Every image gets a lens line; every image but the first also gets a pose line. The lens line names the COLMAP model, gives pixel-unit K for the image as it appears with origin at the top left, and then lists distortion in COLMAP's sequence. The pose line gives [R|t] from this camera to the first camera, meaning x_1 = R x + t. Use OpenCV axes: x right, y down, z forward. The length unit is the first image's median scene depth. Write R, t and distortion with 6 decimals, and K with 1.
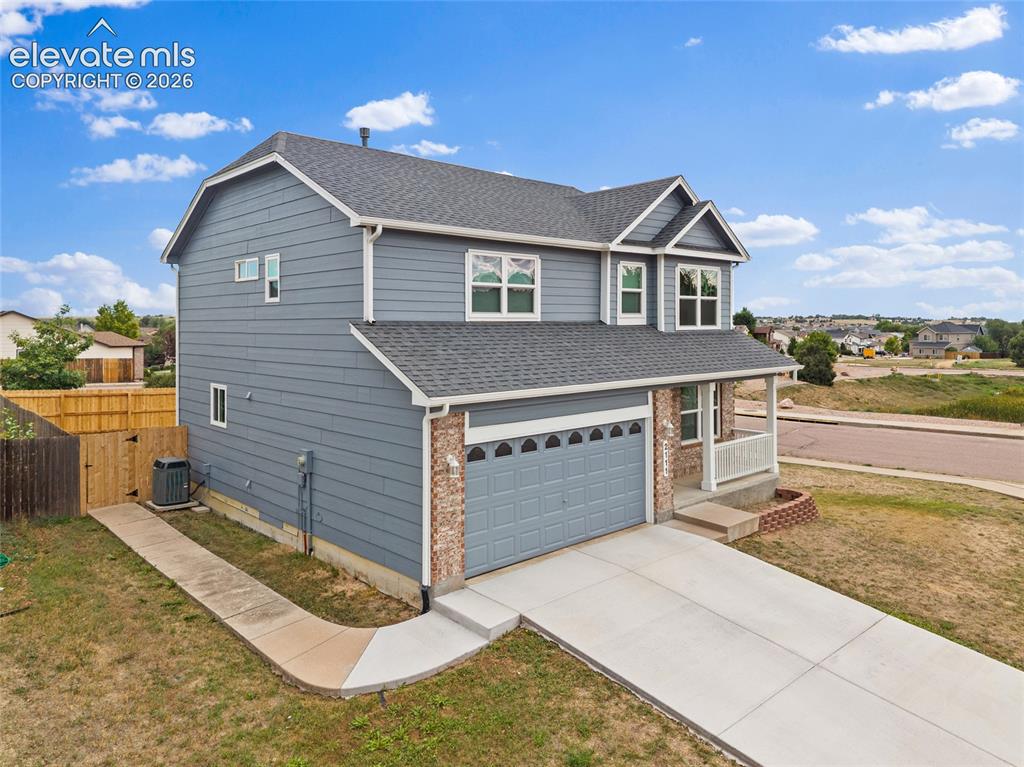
lens RADIAL K [[725.4, 0, 514.3], [0, 725.4, 325.2], [0, 0, 1]] dist [0.071710, -0.001049]
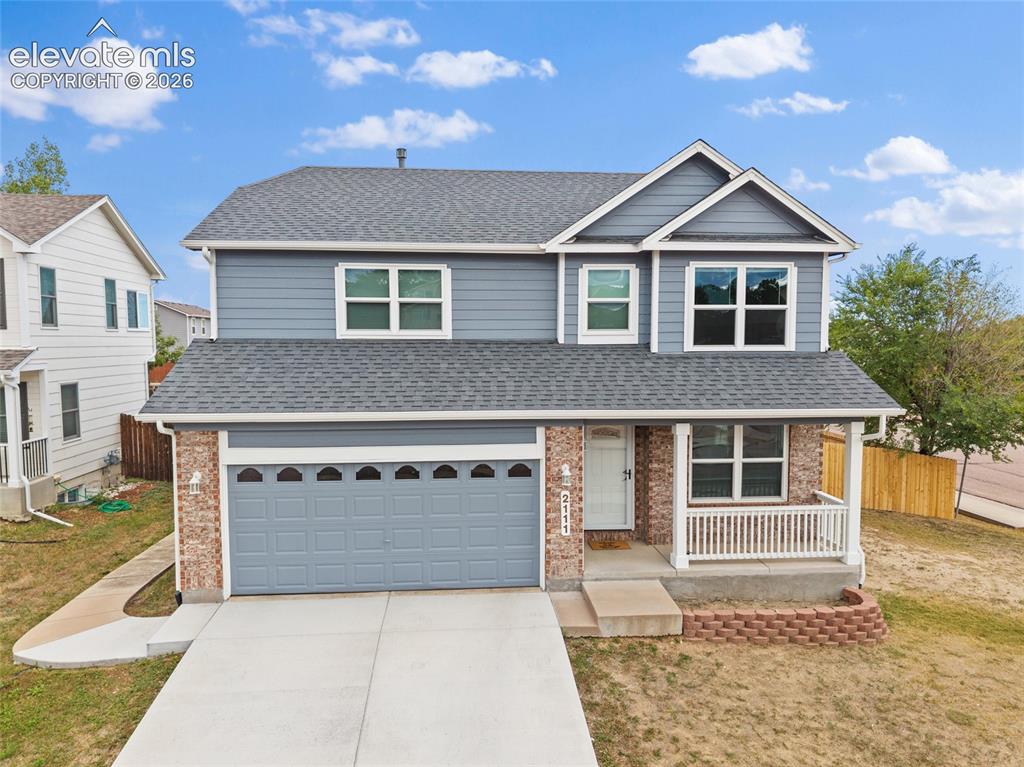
lens RADIAL K [[679.3, 0, 507.1], [0, 679.3, 383.3], [0, 0, 1]] dist [0.068067, -0.086619]
pose [[0.783320, 0.041491, -0.620232, 0.595050], [-0.005073, 0.998163, 0.060367, -0.001987], [0.621598, -0.044140, 0.782092, 0.381406]]
